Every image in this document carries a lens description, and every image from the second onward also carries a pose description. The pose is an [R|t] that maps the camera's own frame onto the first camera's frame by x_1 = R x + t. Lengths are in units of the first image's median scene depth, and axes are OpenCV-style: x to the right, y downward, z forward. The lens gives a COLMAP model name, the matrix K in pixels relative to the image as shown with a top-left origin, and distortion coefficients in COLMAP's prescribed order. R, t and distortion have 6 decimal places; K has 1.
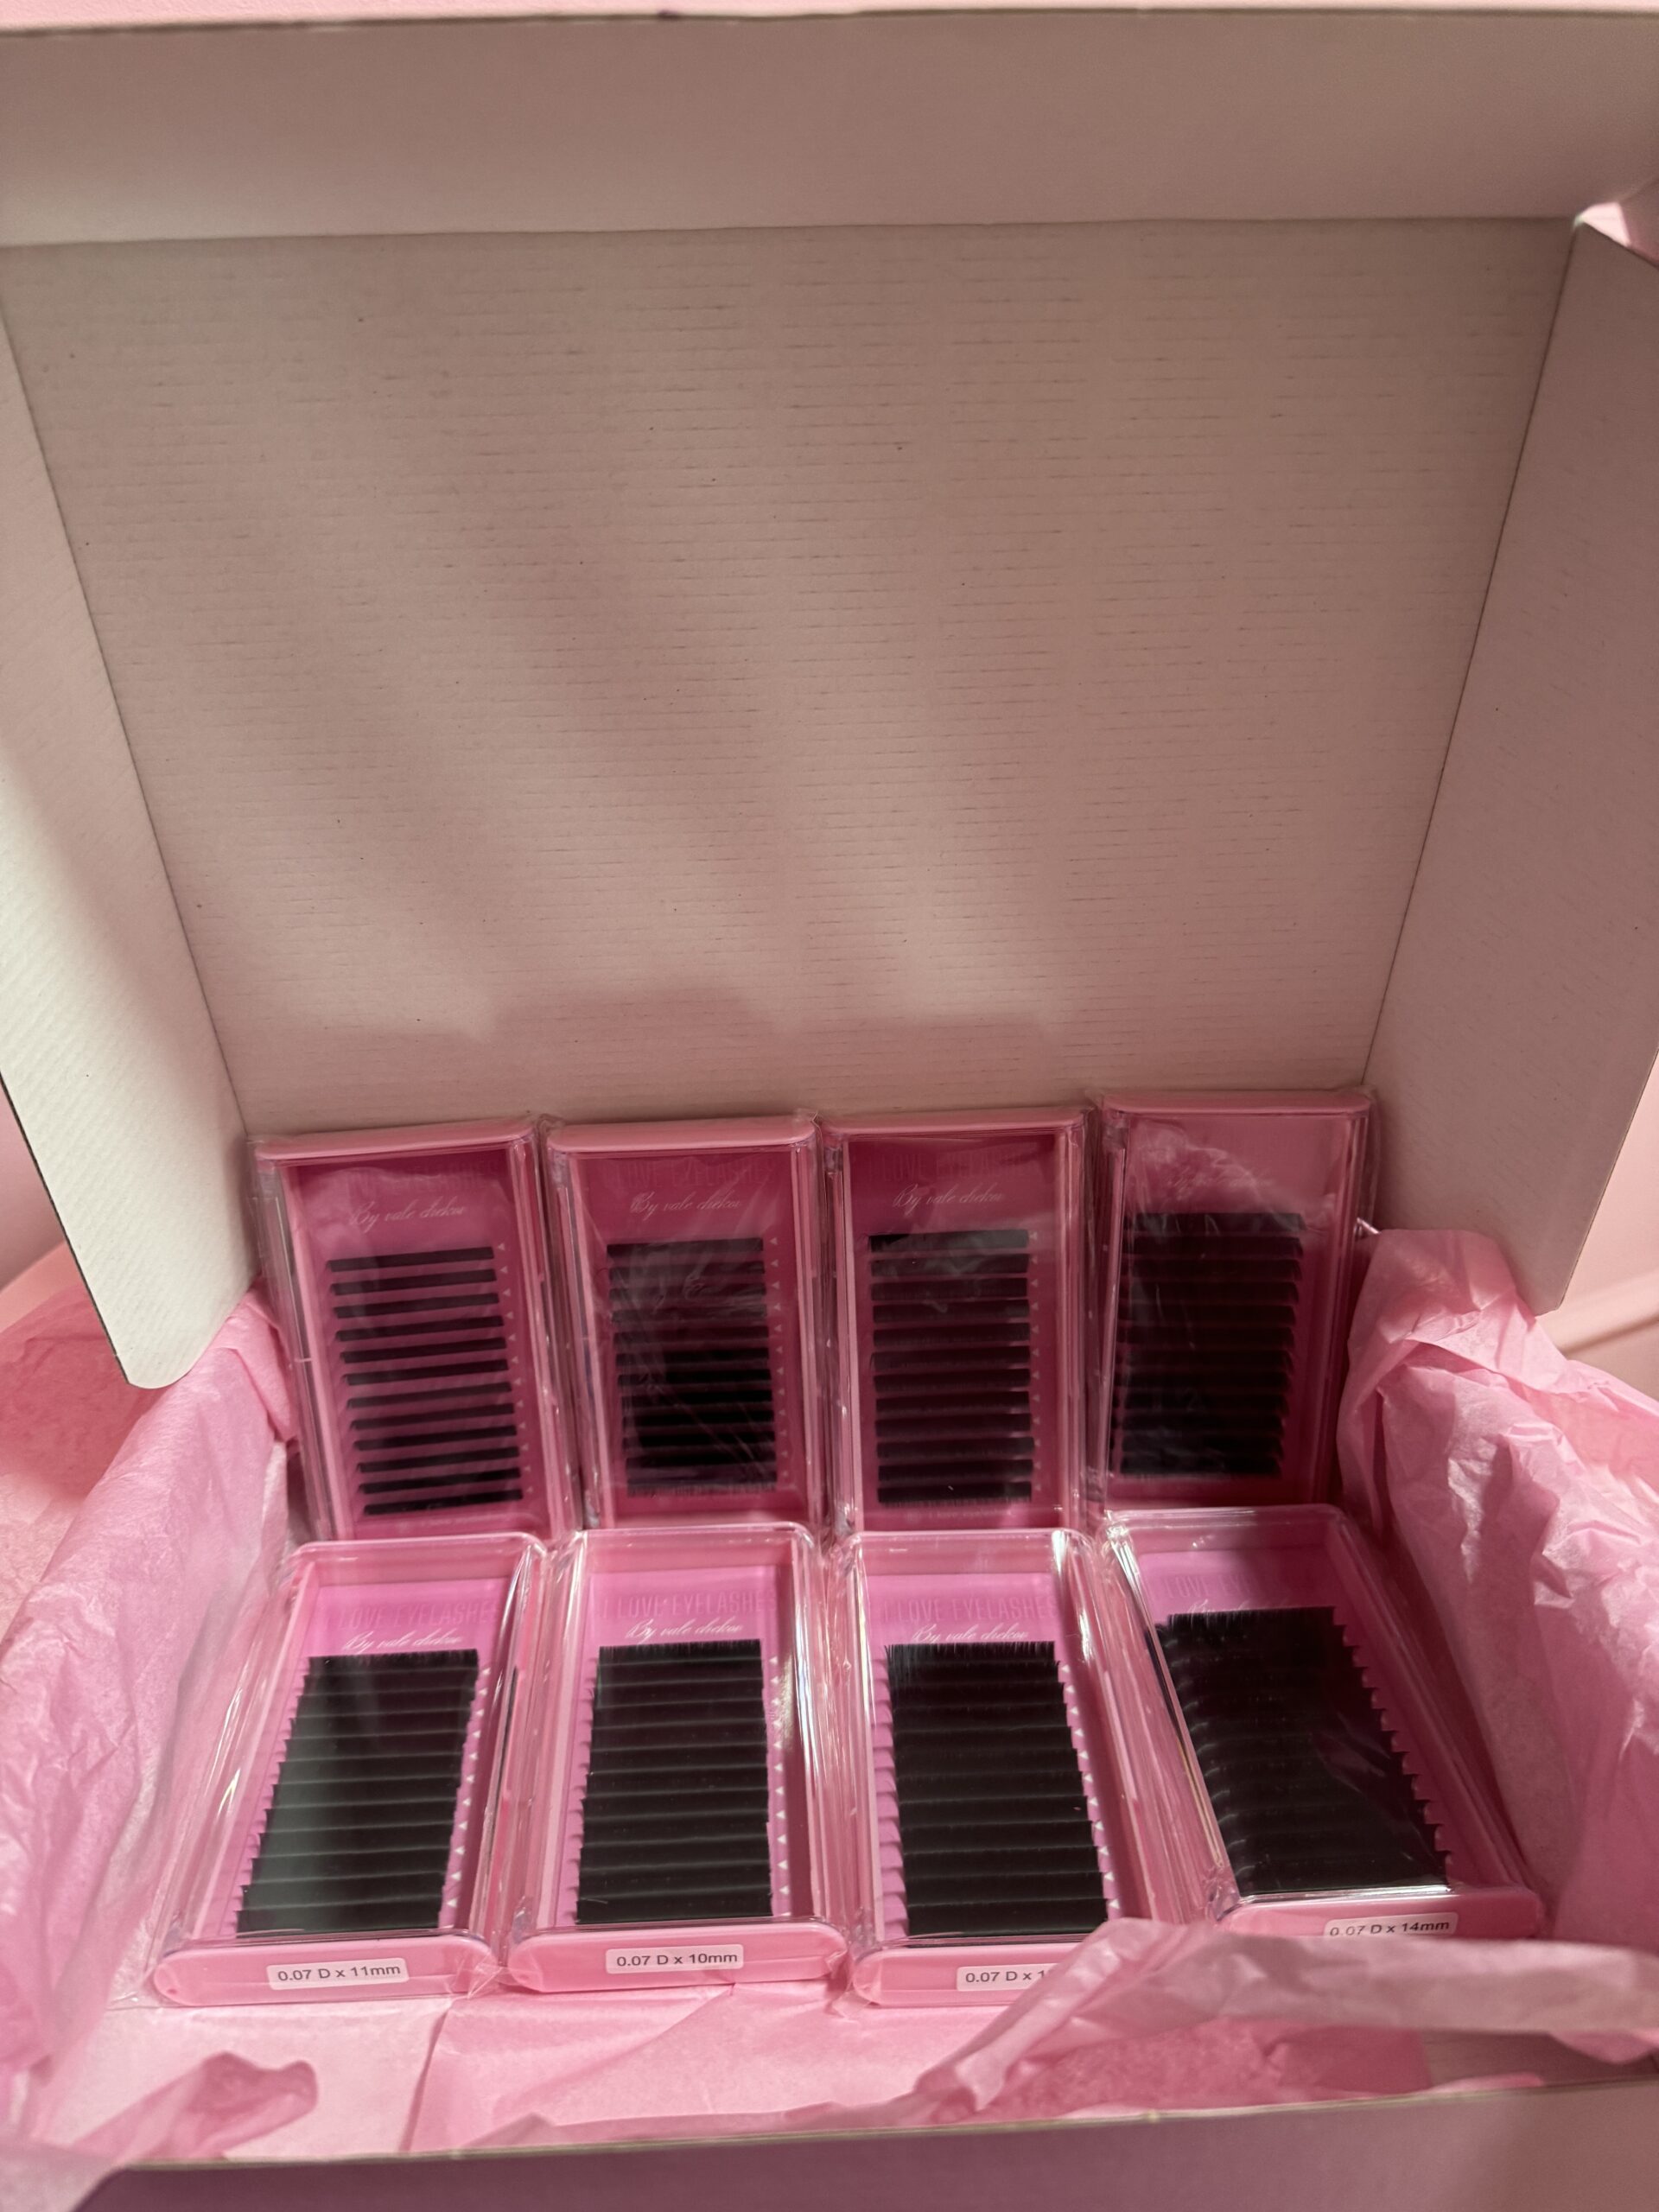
lens RADIAL K [[1623.5, 0, 820.9], [0, 1623.5, 1116.8], [0, 0, 1]] dist [0.000119, -0.028576]
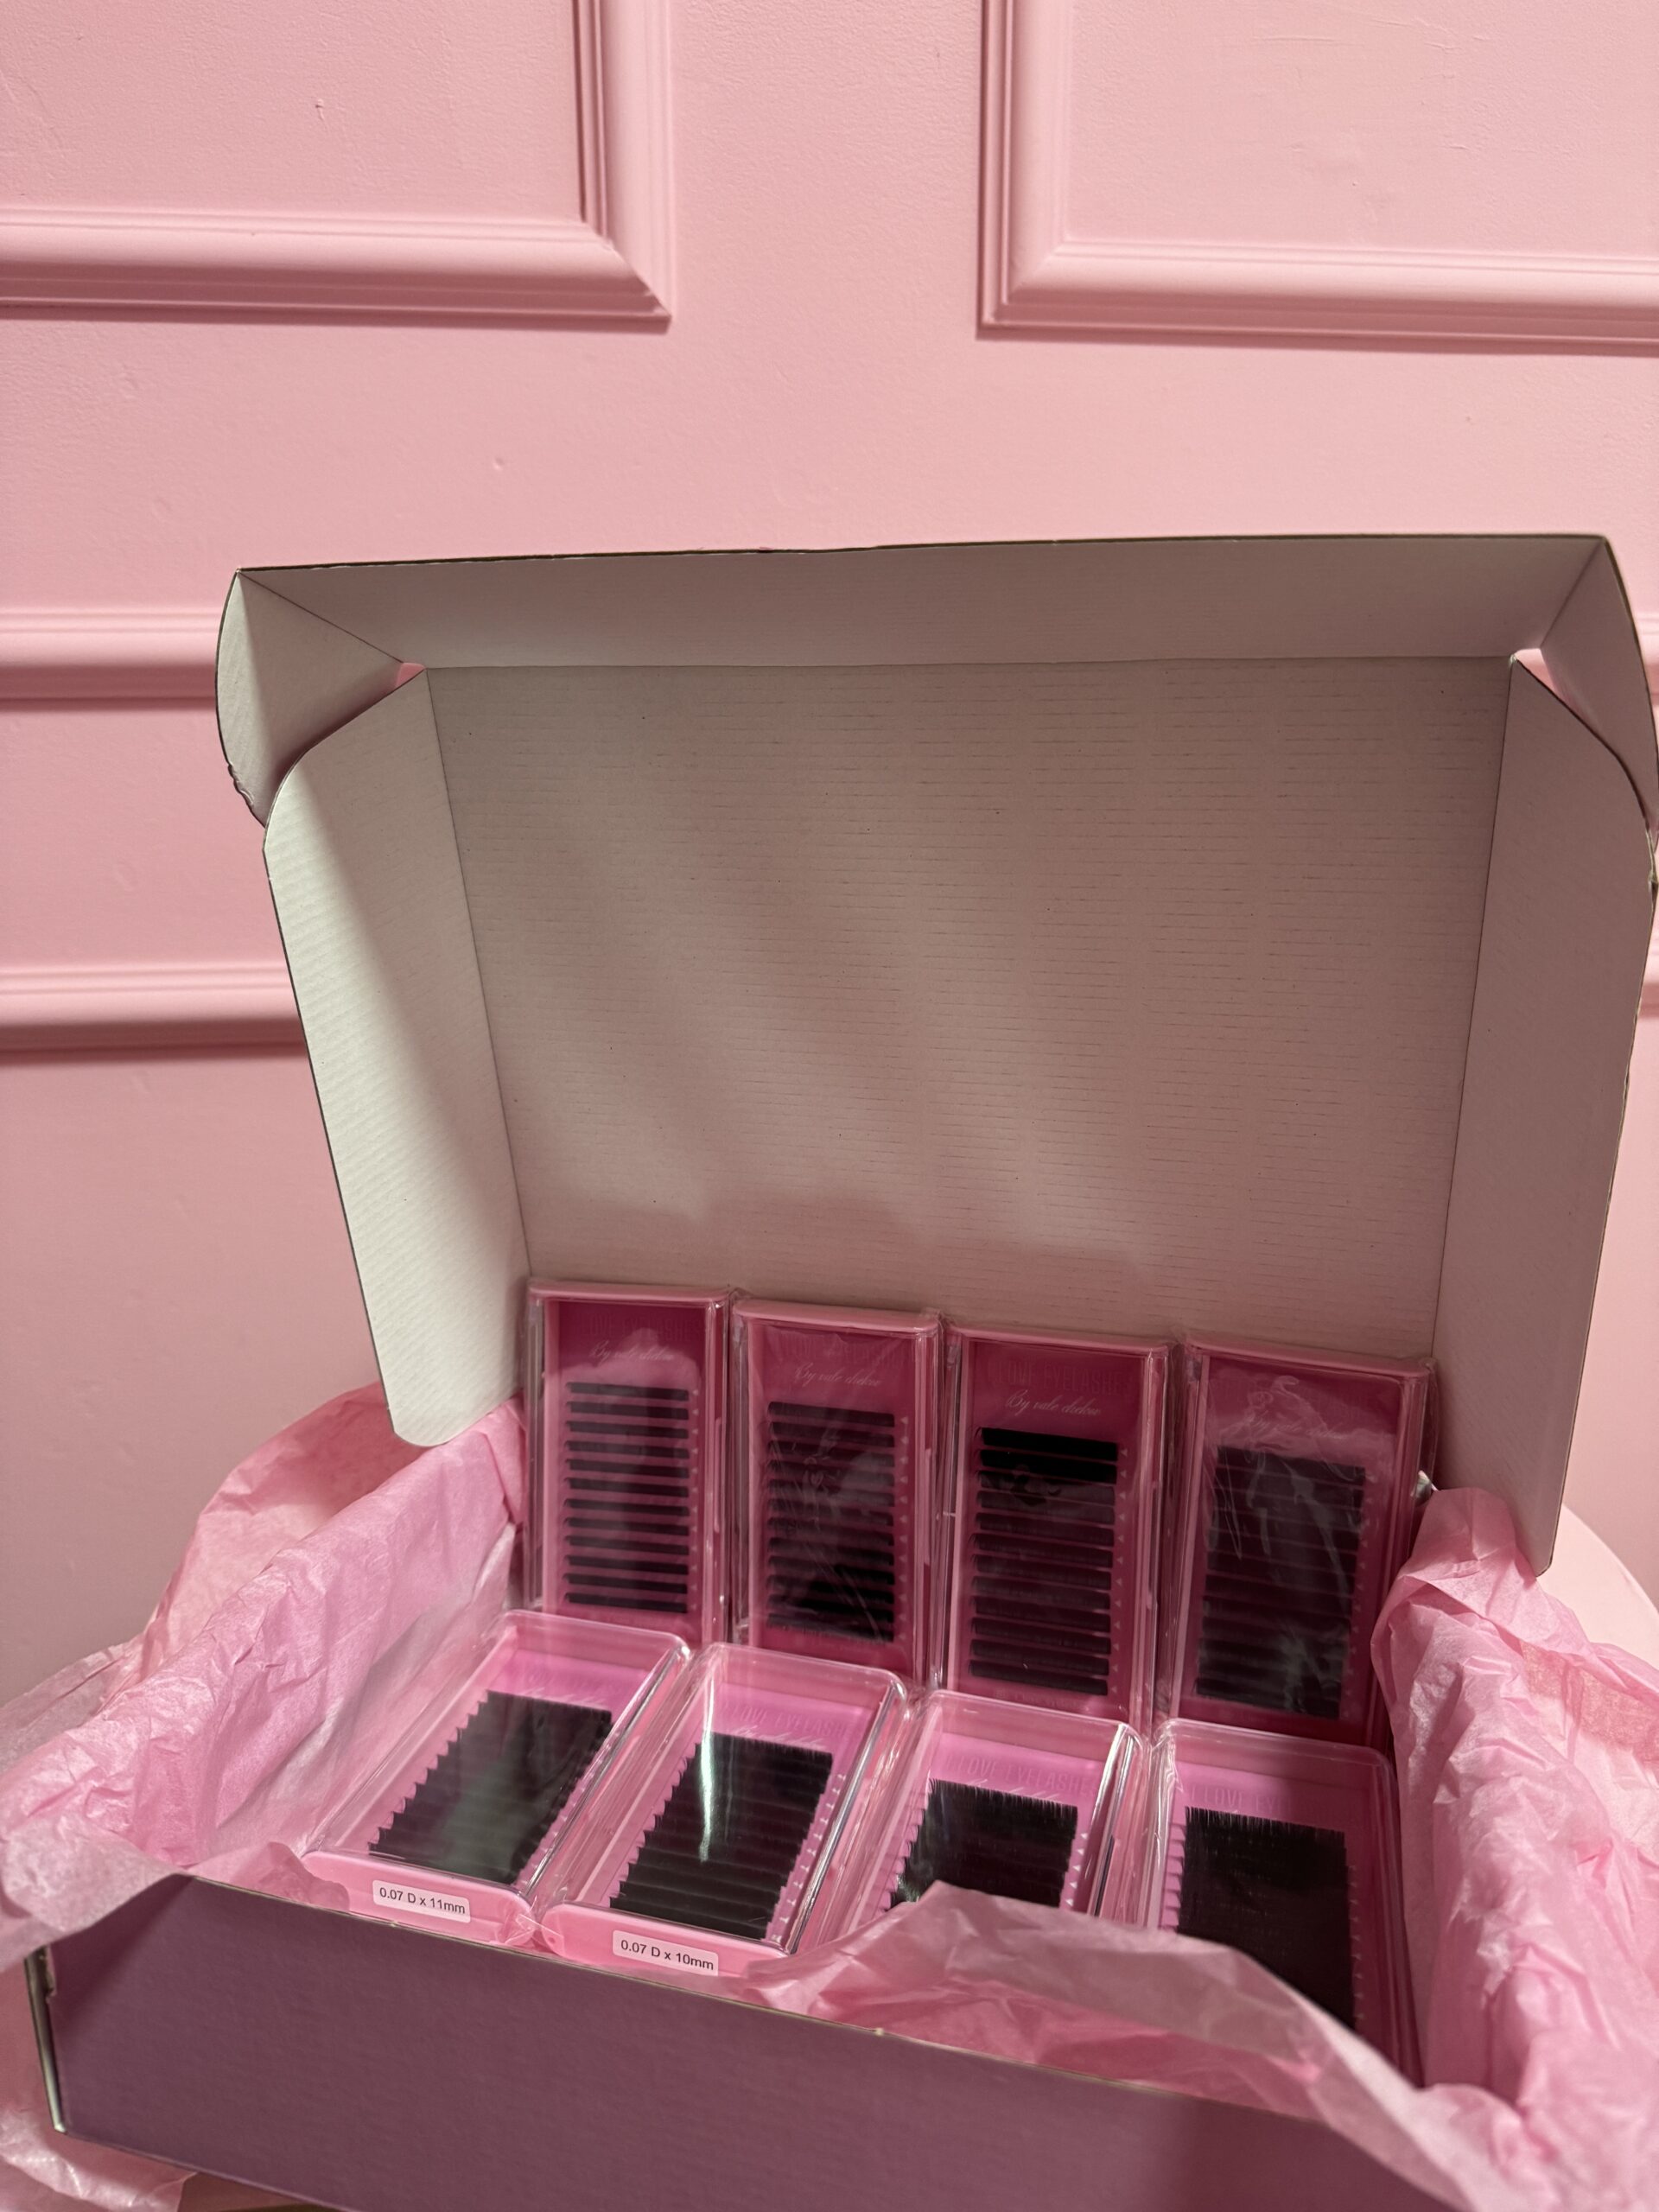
lens RADIAL K [[1623.5, 0, 841.3], [0, 1623.5, 1091.9], [0, 0, 1]] dist [0.000119, -0.028576]
pose [[0.951186, 0.091235, -0.294826, 0.274834], [-0.153262, 0.968823, -0.194658, 0.086993], [0.267874, 0.230342, 0.935514, -0.210488]]
